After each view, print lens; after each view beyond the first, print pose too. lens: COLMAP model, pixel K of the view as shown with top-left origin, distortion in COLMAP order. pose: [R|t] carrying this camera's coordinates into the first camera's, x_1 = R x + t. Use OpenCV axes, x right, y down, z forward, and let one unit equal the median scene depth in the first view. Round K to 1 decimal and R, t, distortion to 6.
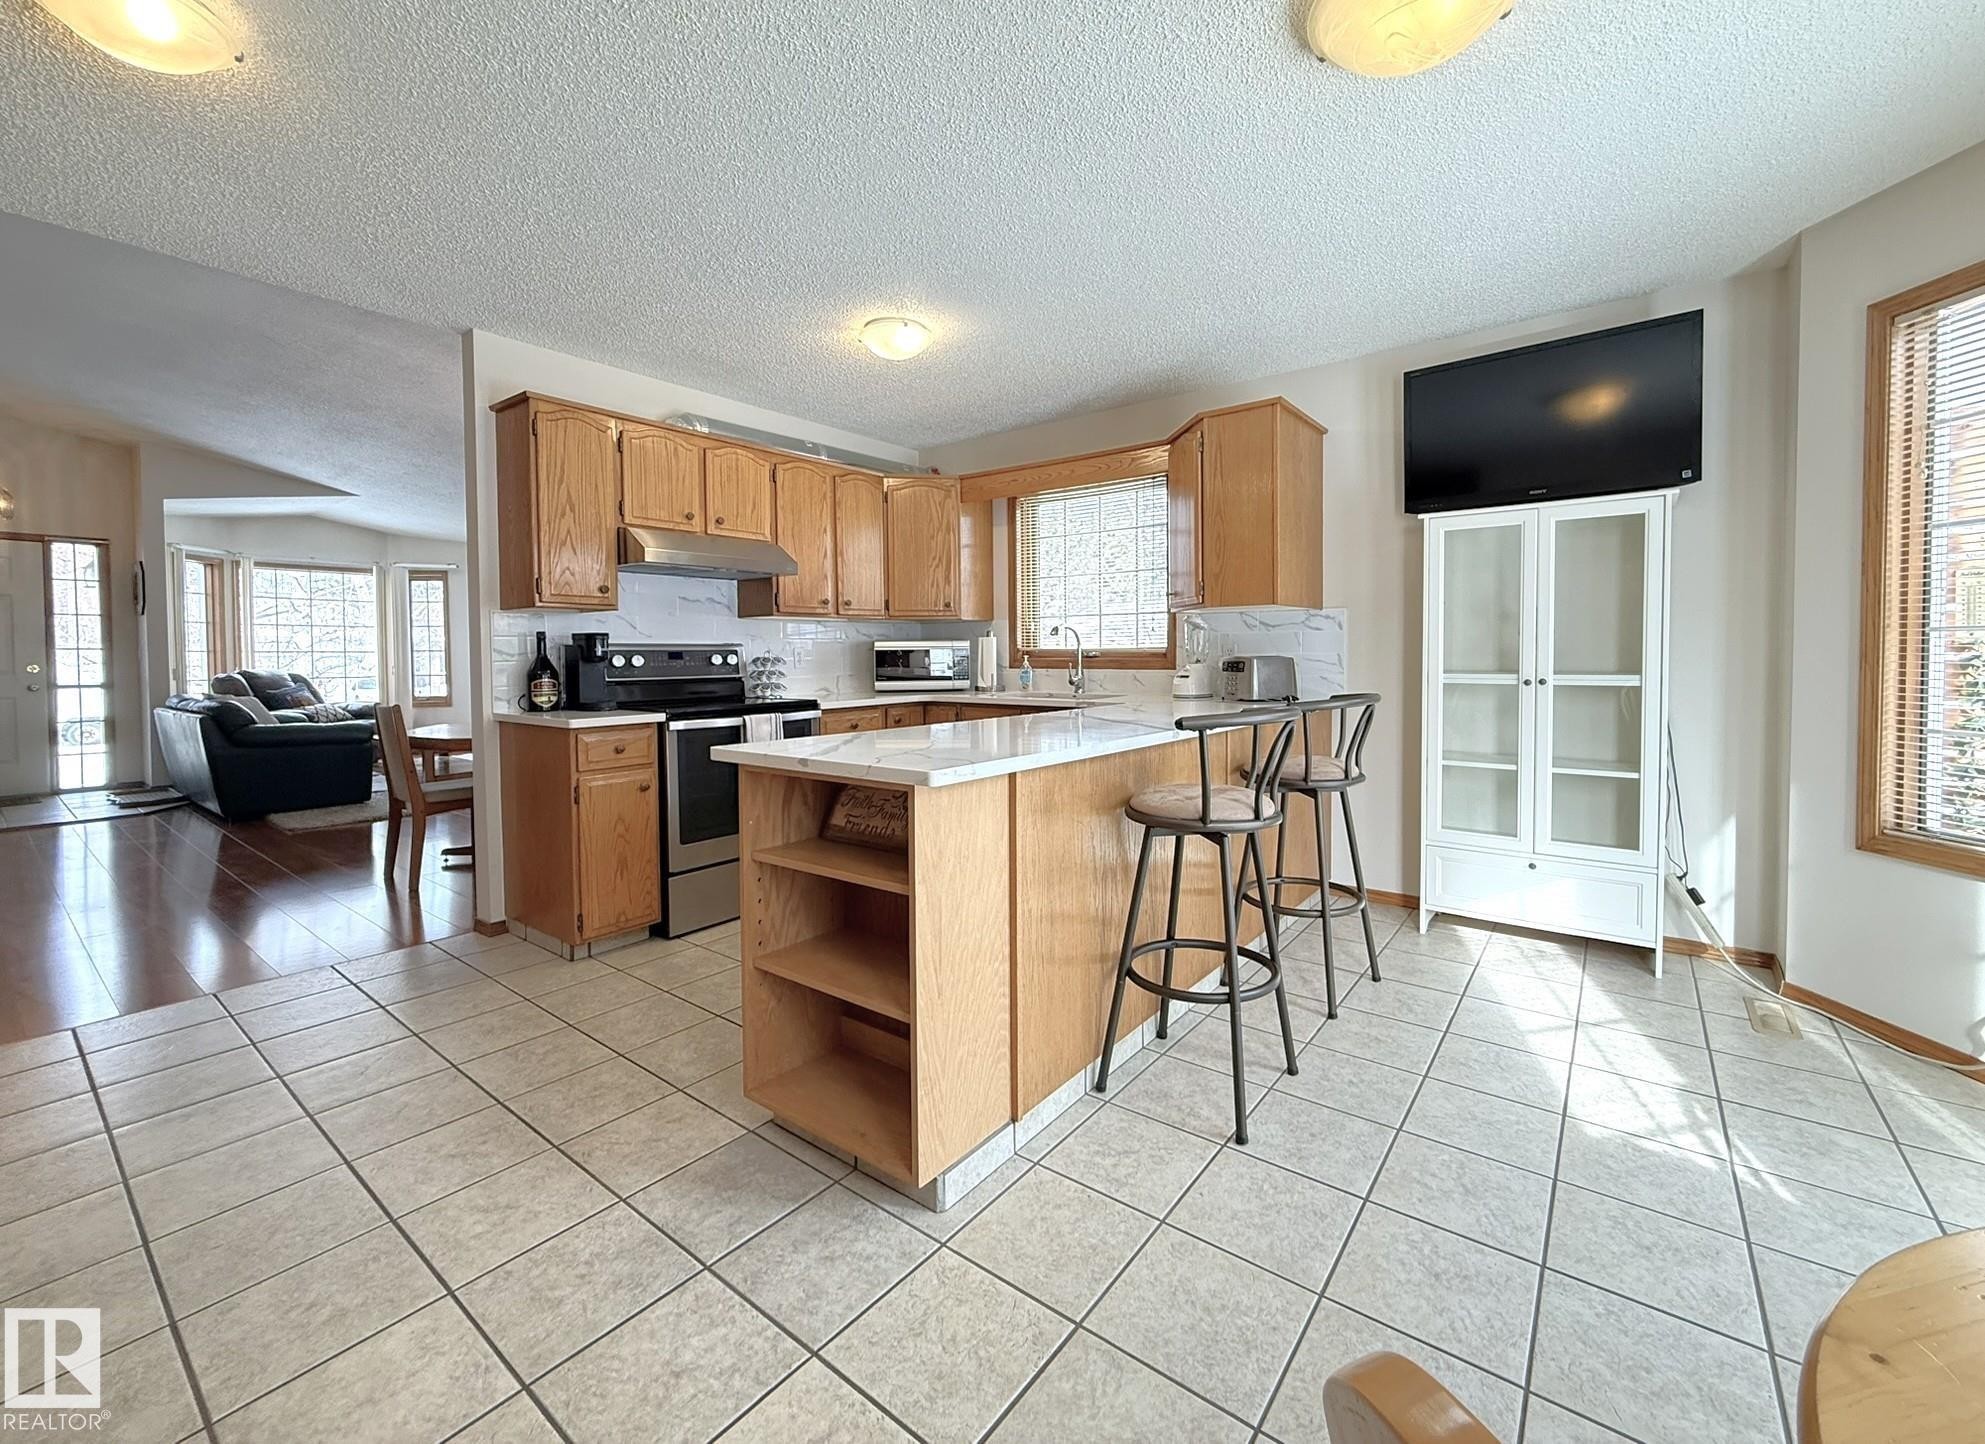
lens RADIAL K [[805.6, 0, 1010.2], [0, 805.6, 676.9], [0, 0, 1]] dist [0.000706, -0.000278]
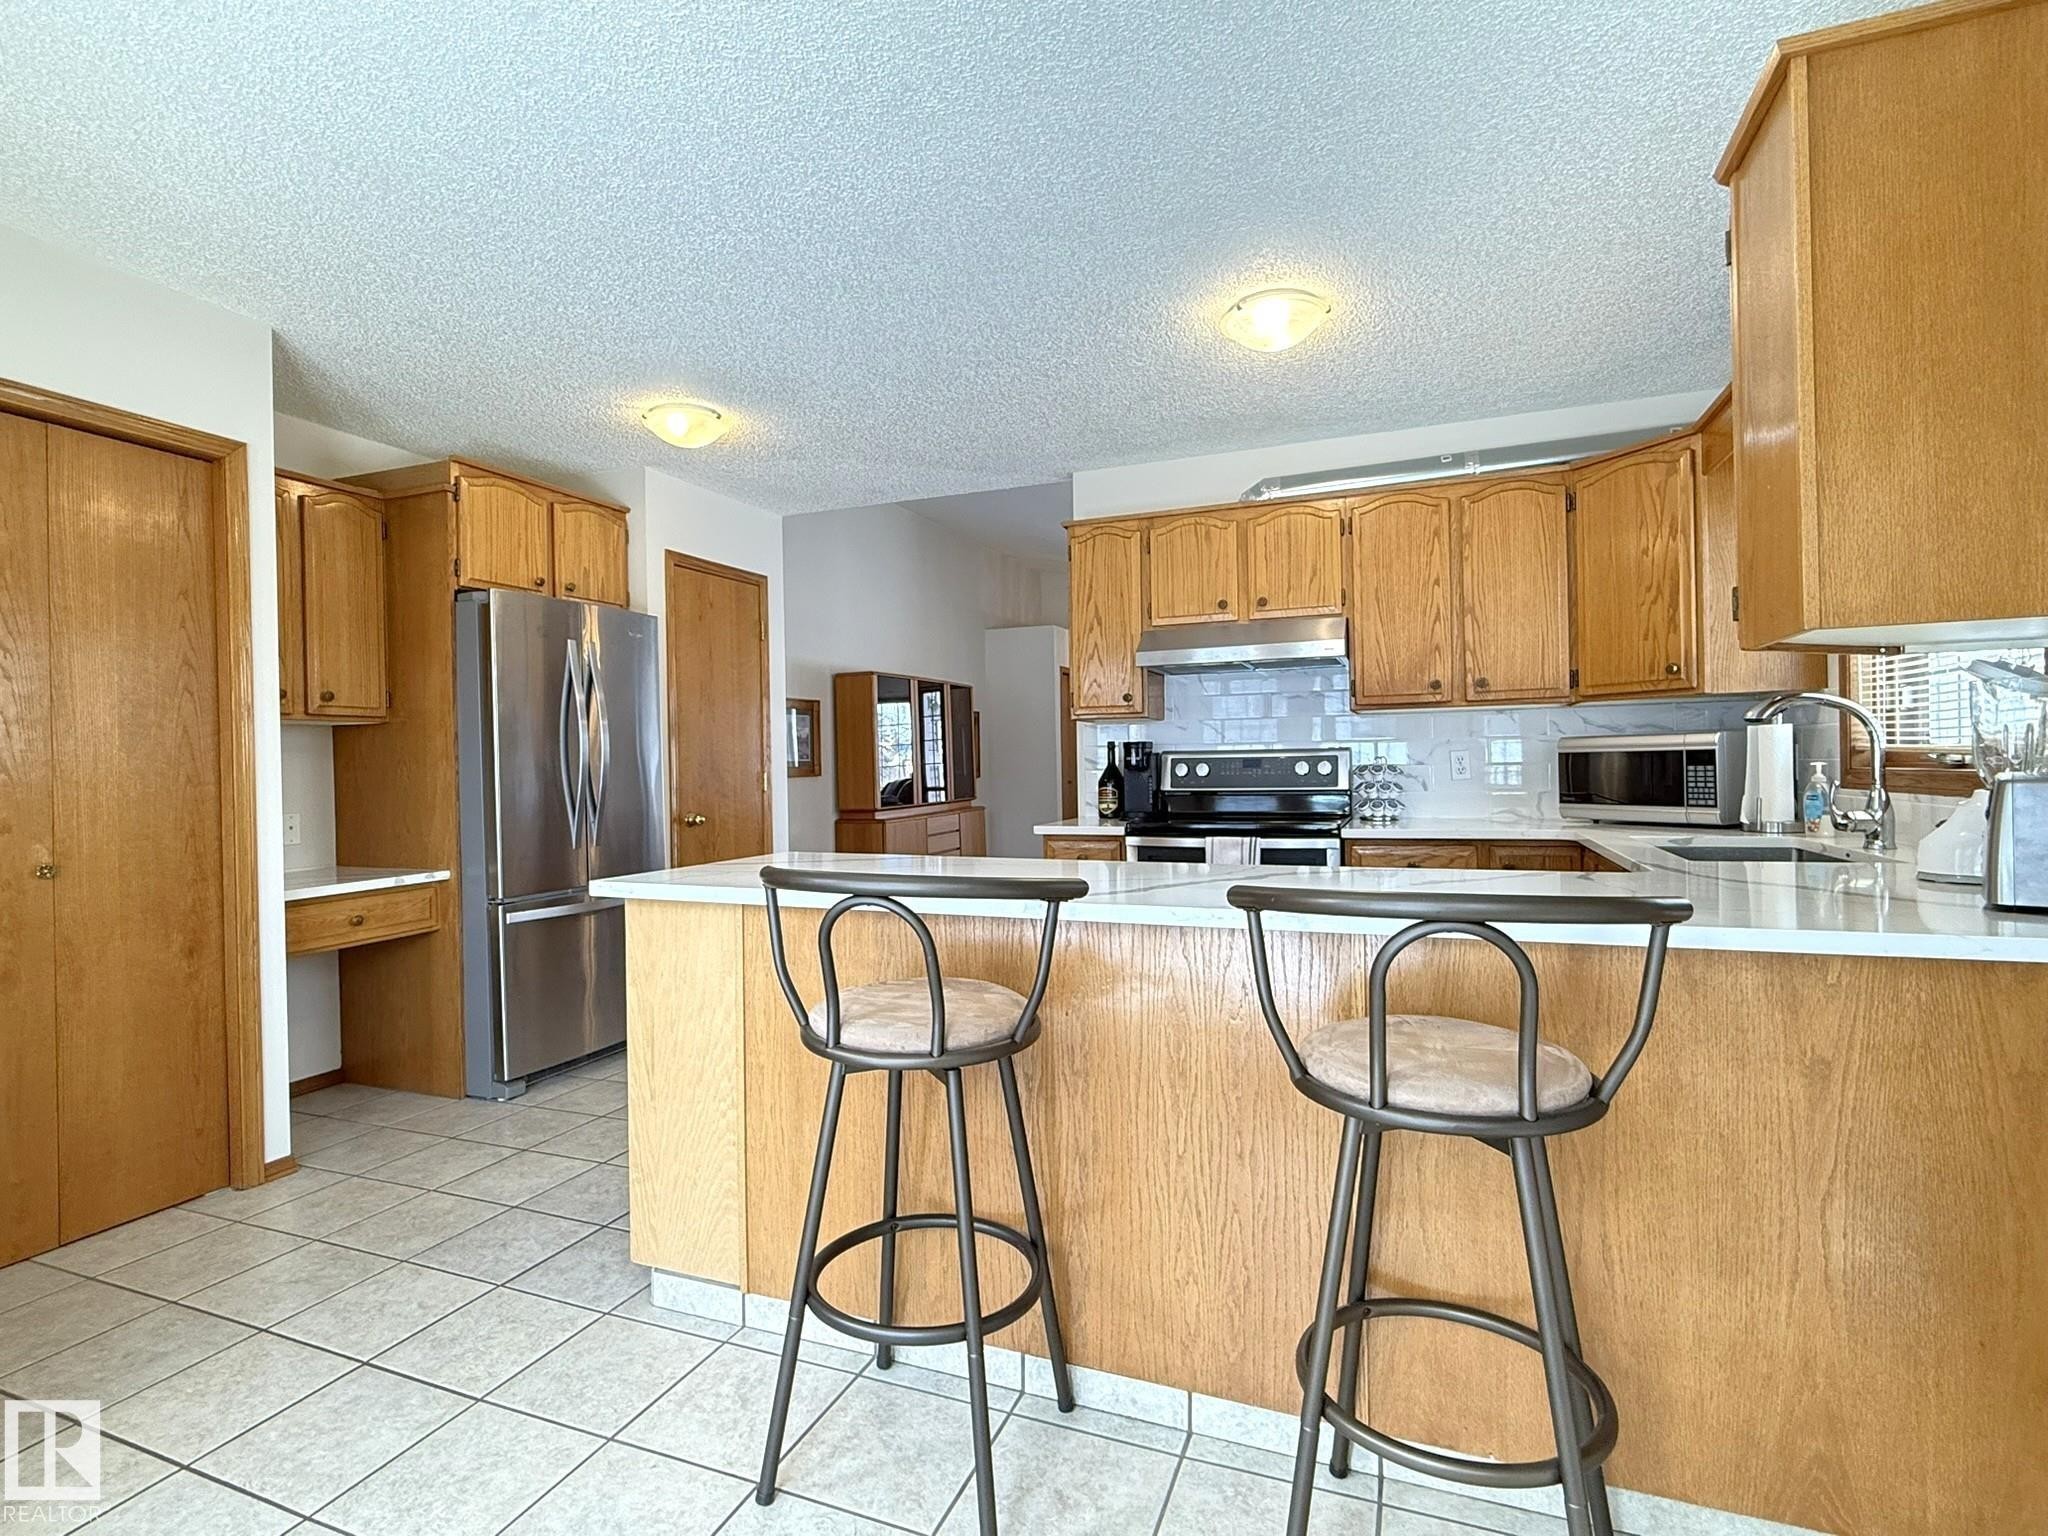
lens RADIAL K [[1003.6, 0, 1018.5], [0, 1003.6, 767.0], [0, 0, 1]] dist [0.000753, 0.000664]
pose [[0.268119, 0.007028, -0.963360, 0.722634], [-0.014072, 0.999895, 0.003378, -0.029365], [0.963283, 0.012651, 0.268190, 0.606611]]
